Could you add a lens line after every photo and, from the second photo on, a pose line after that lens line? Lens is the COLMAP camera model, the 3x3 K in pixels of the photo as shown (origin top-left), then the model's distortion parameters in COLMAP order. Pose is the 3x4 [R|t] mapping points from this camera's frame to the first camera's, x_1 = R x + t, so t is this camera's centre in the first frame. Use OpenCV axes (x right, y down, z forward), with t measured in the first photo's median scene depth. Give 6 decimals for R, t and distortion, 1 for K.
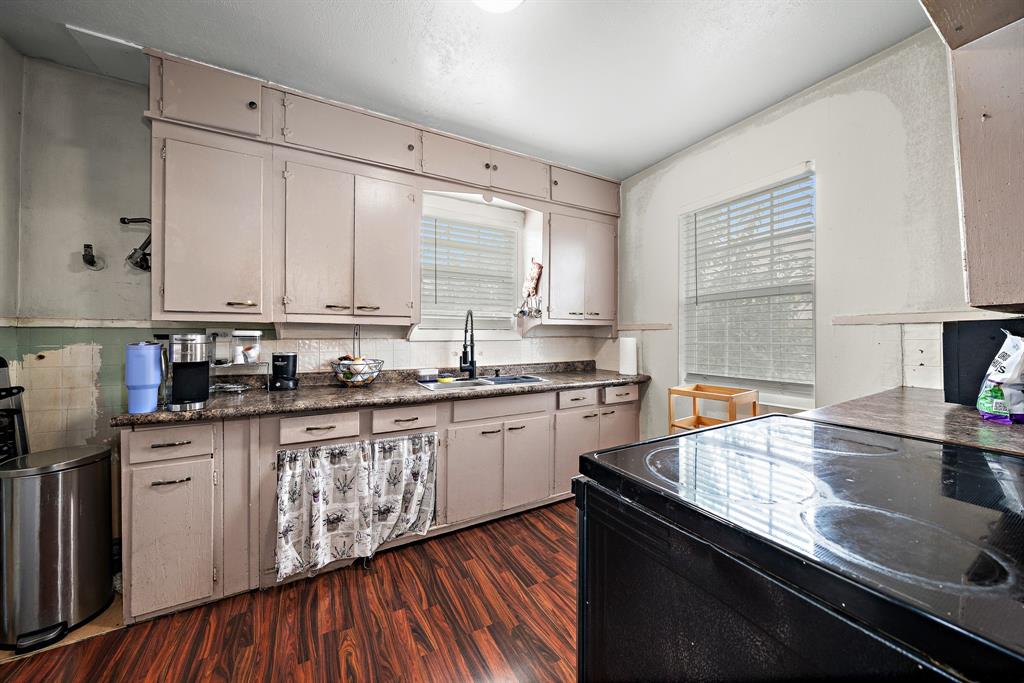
lens RADIAL K [[355.2, 0, 512.5], [0, 355.2, 336.5], [0, 0, 1]] dist [0.001160, 0.000021]
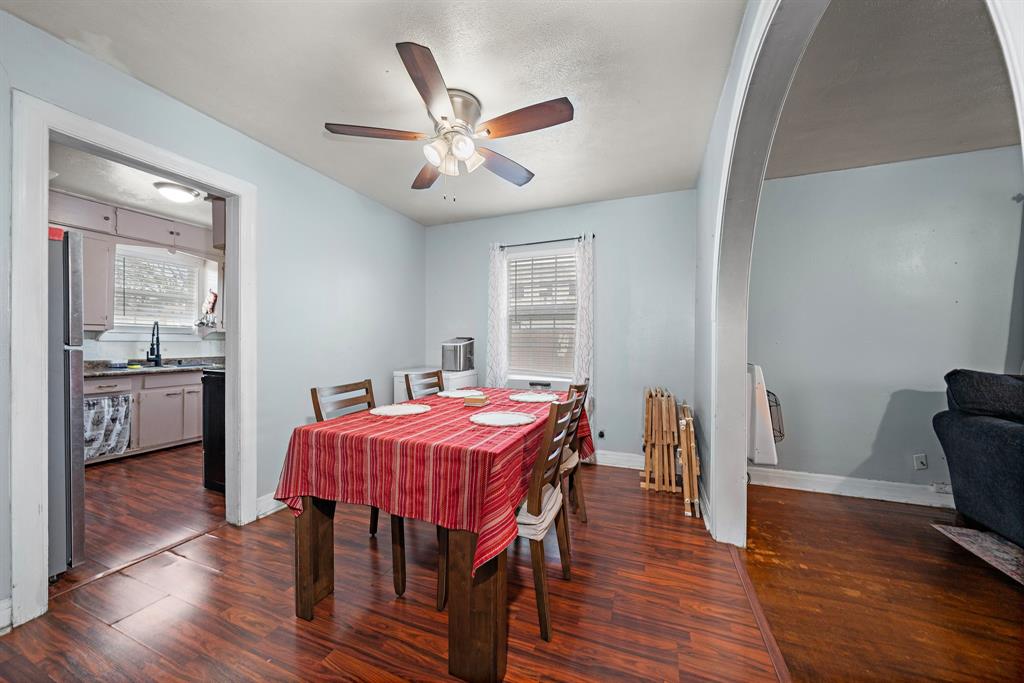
lens RADIAL K [[370.8, 0, 509.4], [0, 370.8, 346.4], [0, 0, 1]] dist [-0.003783, -0.000284]
pose [[0.782645, 0.002273, 0.622464, 0.086251], [-0.008954, 0.999931, 0.007606, 0.008437], [-0.622404, -0.011526, 0.782612, -1.266933]]
